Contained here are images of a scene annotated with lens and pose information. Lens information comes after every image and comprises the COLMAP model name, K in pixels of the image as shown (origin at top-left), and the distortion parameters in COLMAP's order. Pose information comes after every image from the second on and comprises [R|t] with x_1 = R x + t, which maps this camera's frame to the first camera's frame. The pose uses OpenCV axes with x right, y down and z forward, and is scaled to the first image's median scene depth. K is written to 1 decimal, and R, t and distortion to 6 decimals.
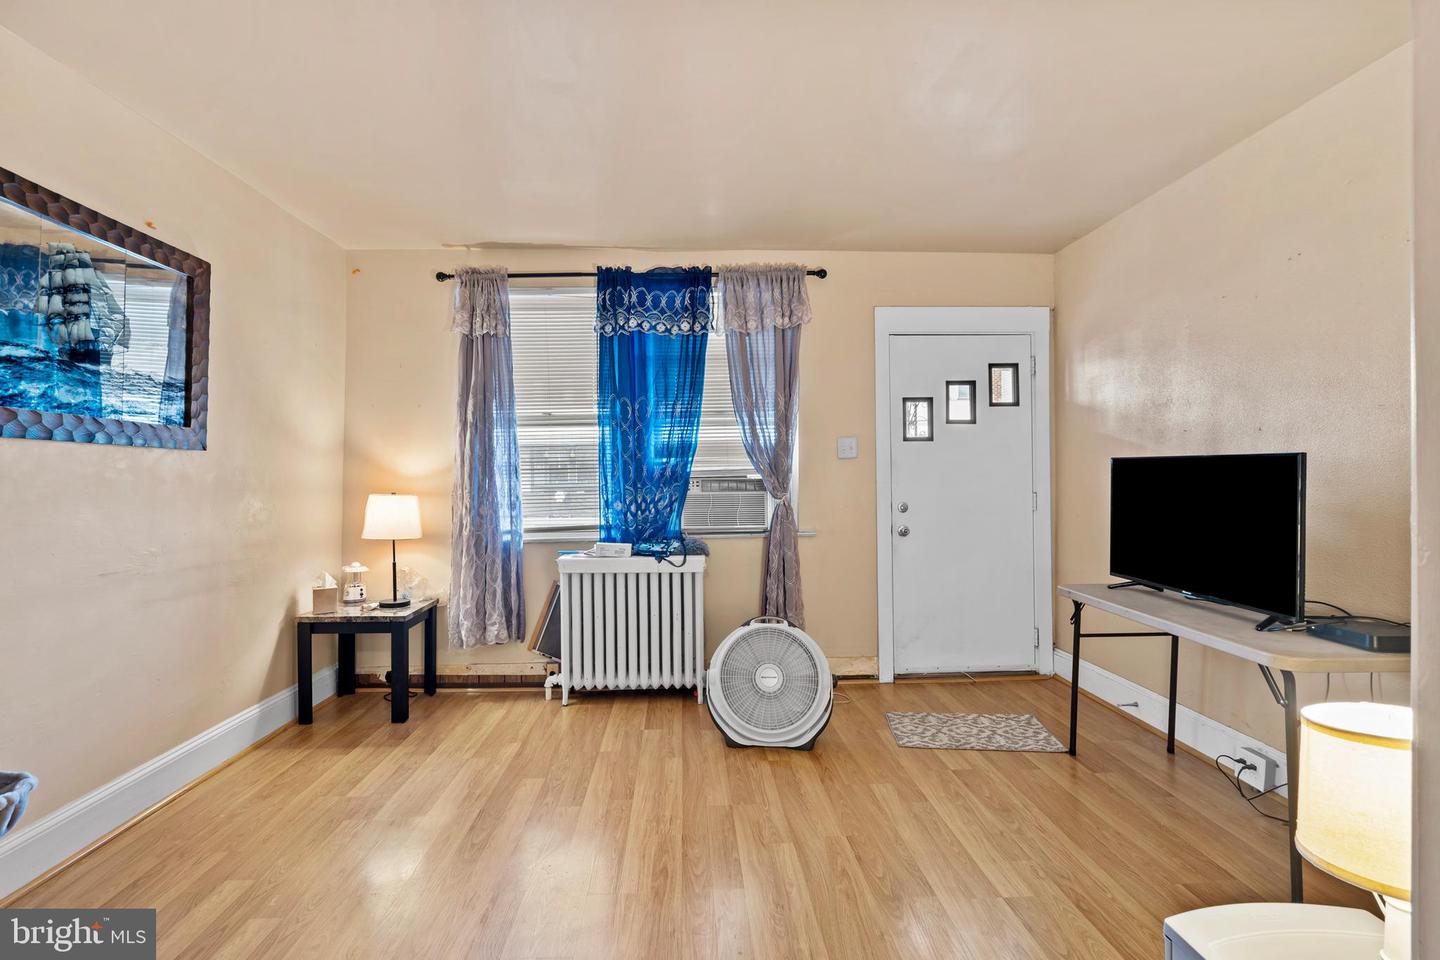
lens RADIAL K [[660.2, 0, 724.6], [0, 660.2, 482.1], [0, 0, 1]] dist [-0.006523, 0.003083]
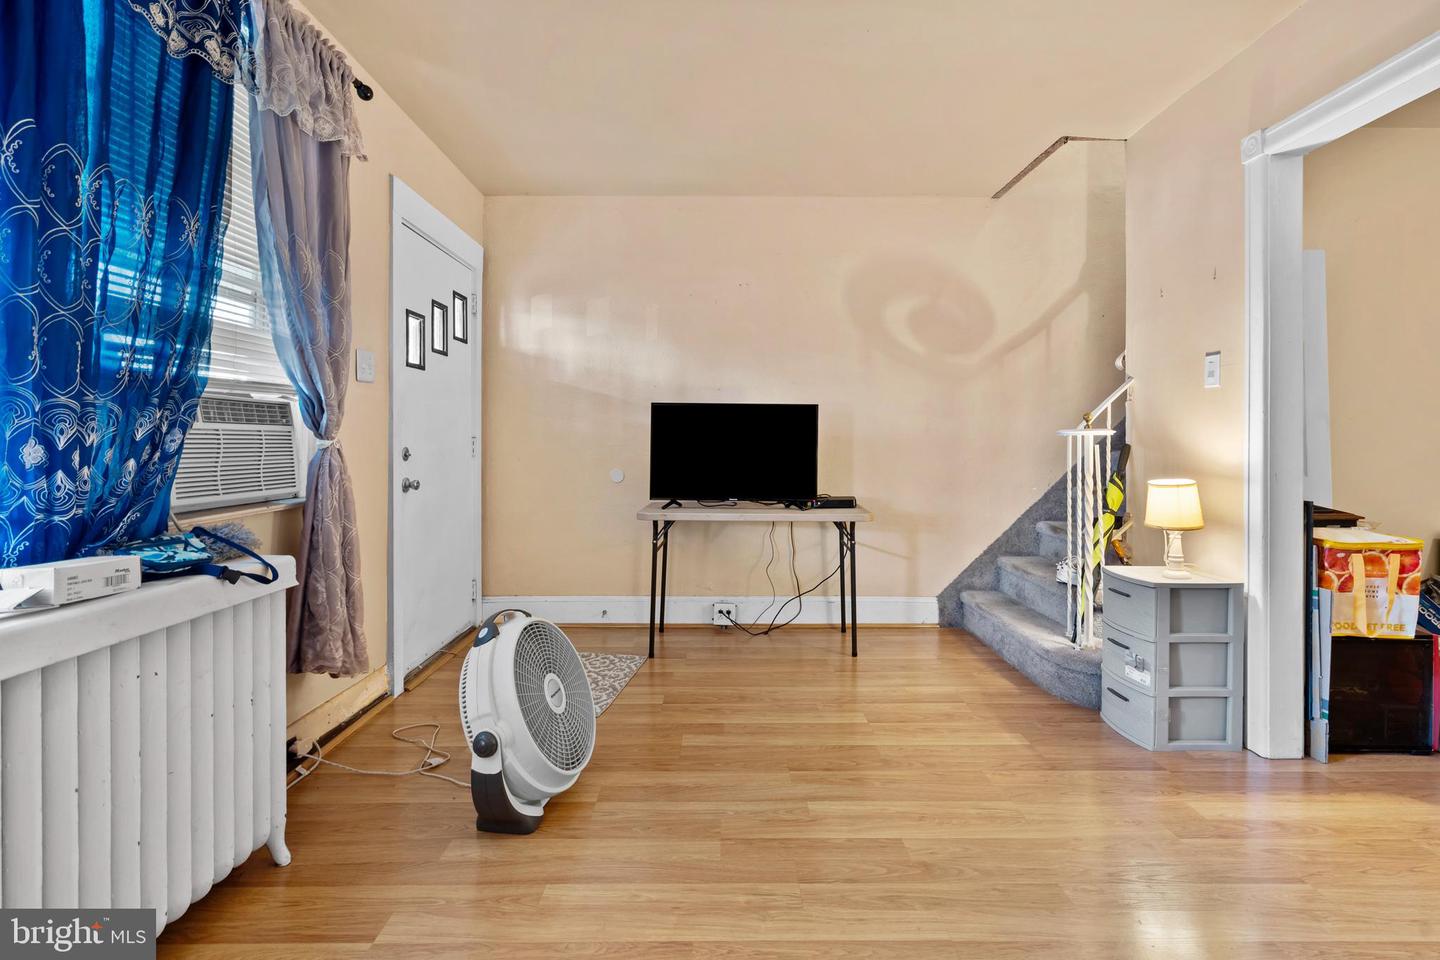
lens RADIAL K [[660.2, 0, 706.5], [0, 660.2, 439.5], [0, 0, 1]] dist [-0.006523, 0.003083]
pose [[0.058511, 0.012589, 0.998207, -0.484364], [0.010434, 0.999858, -0.013221, 0.037277], [-0.998232, 0.011189, 0.058371, 0.644882]]
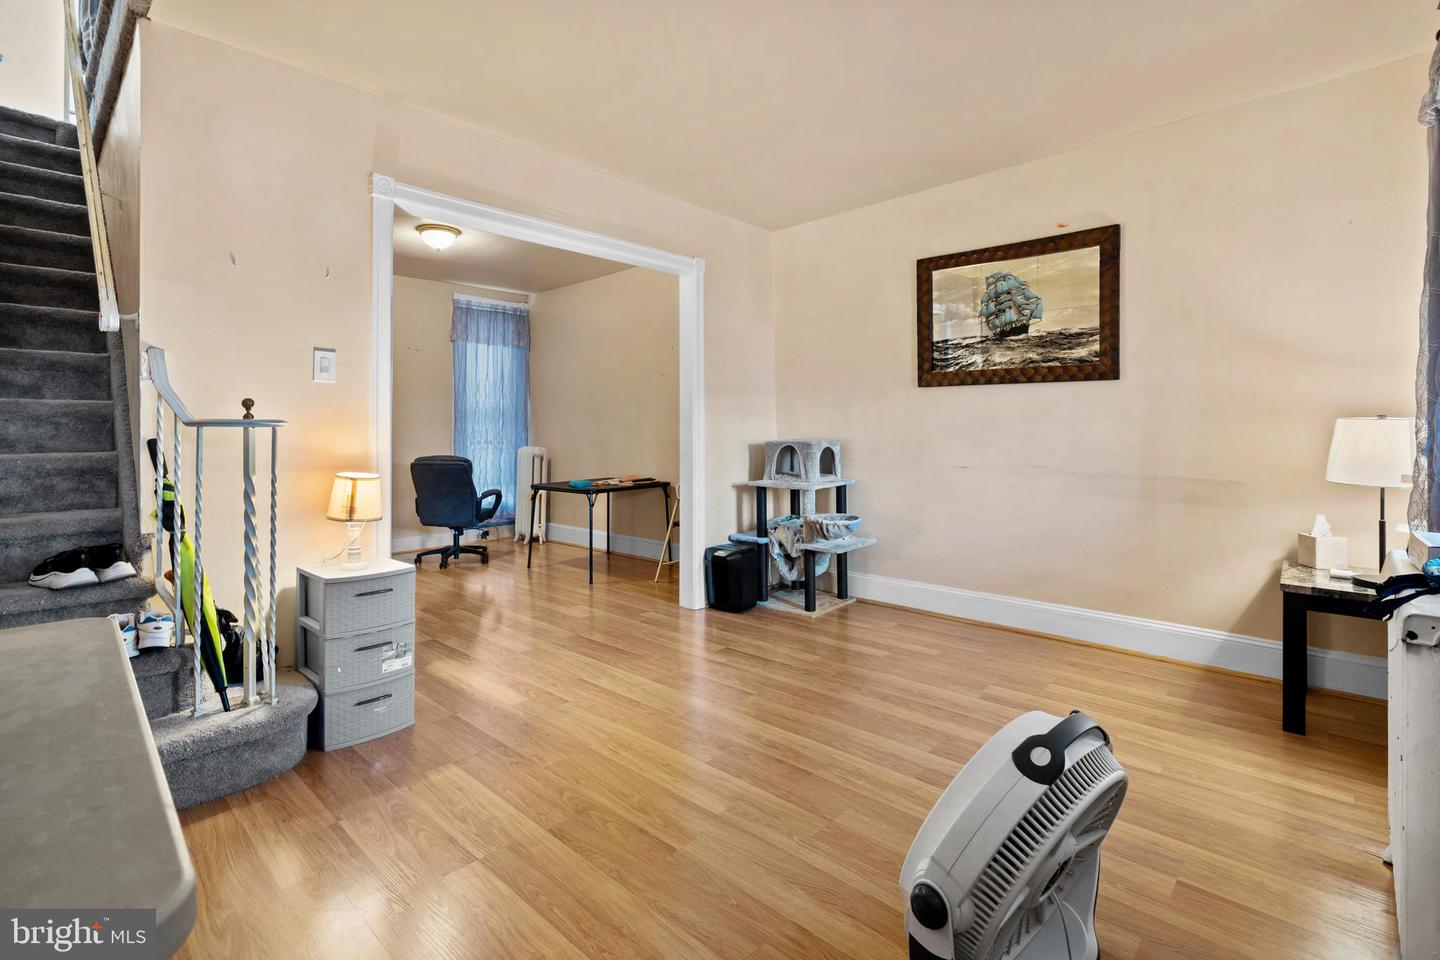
lens RADIAL K [[660.2, 0, 728.7], [0, 660.2, 441.4], [0, 0, 1]] dist [-0.006523, 0.003083]
pose [[-0.712621, 0.021898, -0.701208, 0.410962], [-0.001446, 0.999465, 0.032681, 0.018755], [0.701548, 0.024303, -0.712208, 0.963766]]
